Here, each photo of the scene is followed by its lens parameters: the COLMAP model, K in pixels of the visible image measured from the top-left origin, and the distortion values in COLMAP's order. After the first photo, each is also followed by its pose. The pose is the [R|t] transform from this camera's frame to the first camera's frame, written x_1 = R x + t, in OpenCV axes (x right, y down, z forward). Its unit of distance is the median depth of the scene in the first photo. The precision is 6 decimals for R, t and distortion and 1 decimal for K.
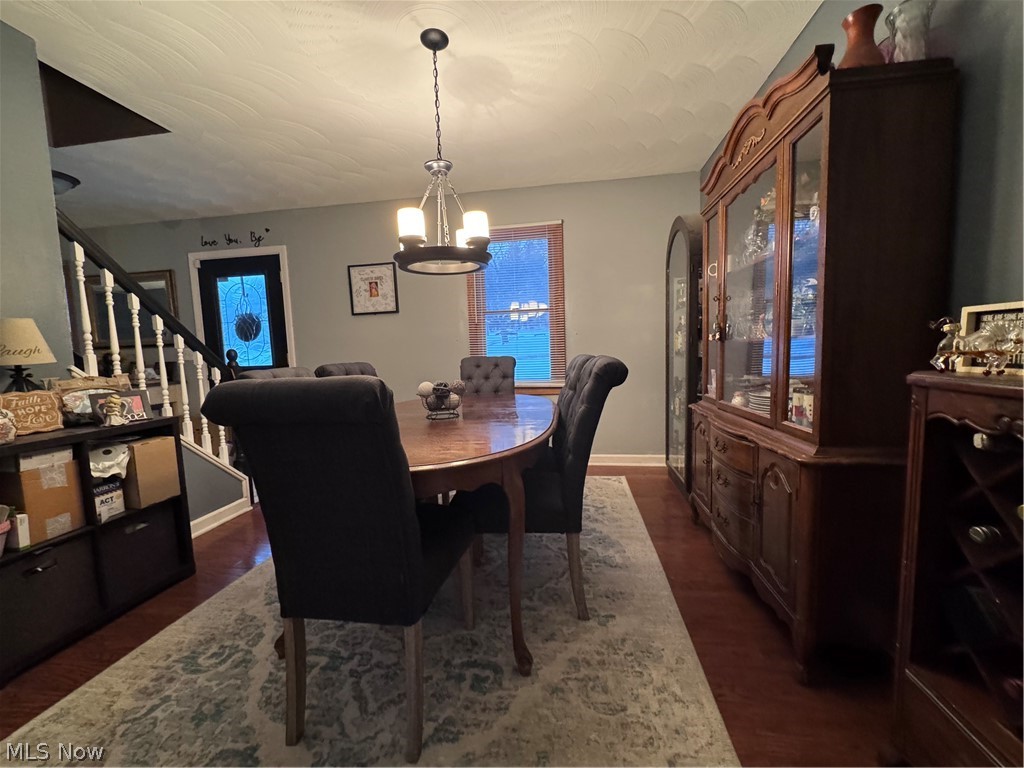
lens RADIAL K [[408.7, 0, 512.0], [0, 408.7, 384.0], [0, 0, 1]] dist [-0.000336, -0.000039]
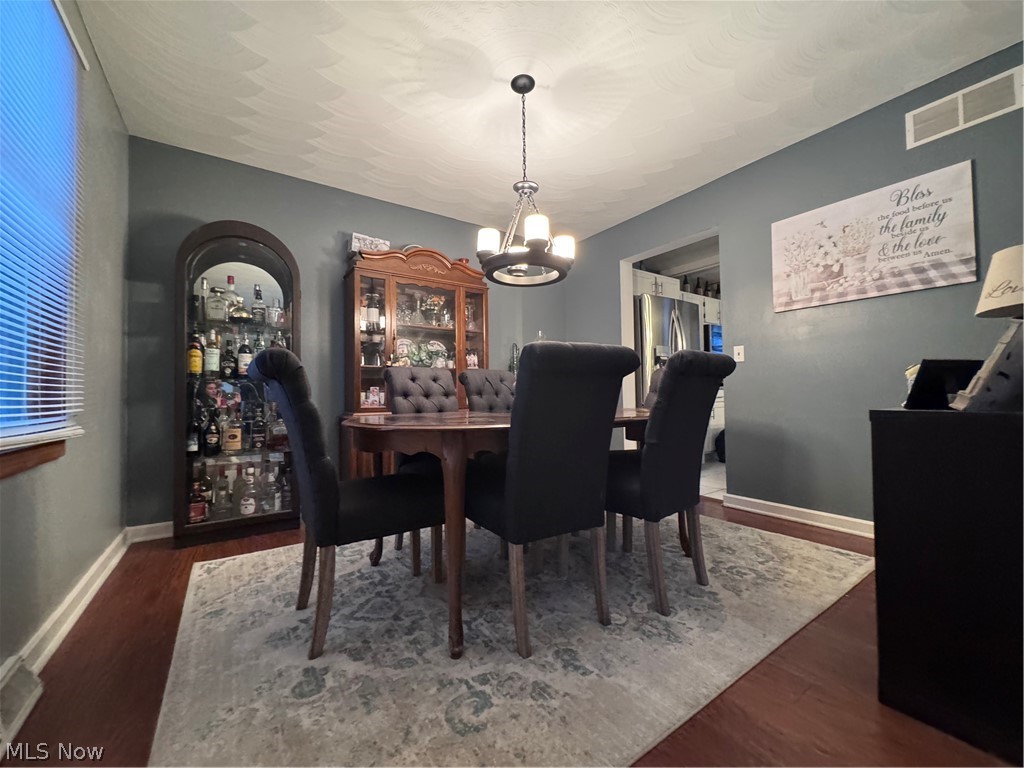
lens RADIAL K [[408.7, 0, 512.0], [0, 408.7, 384.0], [0, 0, 1]] dist [-0.000336, -0.000039]
pose [[-0.682663, 0.060811, 0.728199, -1.233489], [0.101127, 0.994804, 0.011729, -0.020279], [-0.723702, 0.081648, -0.685265, 2.421443]]
